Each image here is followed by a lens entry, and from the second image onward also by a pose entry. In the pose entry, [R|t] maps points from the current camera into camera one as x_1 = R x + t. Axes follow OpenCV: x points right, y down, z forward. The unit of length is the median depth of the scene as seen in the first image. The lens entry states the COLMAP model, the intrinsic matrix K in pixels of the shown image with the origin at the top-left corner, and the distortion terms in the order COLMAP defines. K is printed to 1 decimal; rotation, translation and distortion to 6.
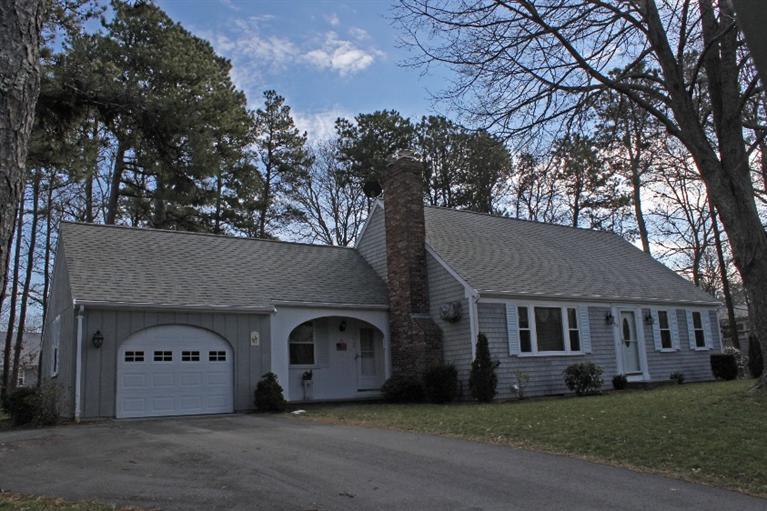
lens RADIAL K [[647.8, 0, 383.5], [0, 647.8, 255.5], [0, 0, 1]] dist [0.001316, 0.002481]
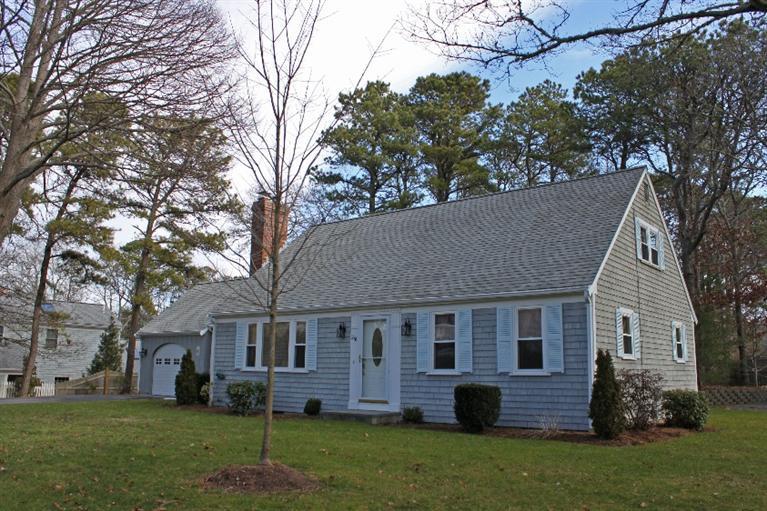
lens RADIAL K [[647.8, 0, 383.5], [0, 647.8, 255.5], [0, 0, 1]] dist [0.001316, 0.002481]
pose [[0.264138, -0.130828, -0.955571, 1.196913], [0.132171, 0.986320, -0.098503, 0.093402], [0.955386, -0.100280, 0.277817, 0.848843]]
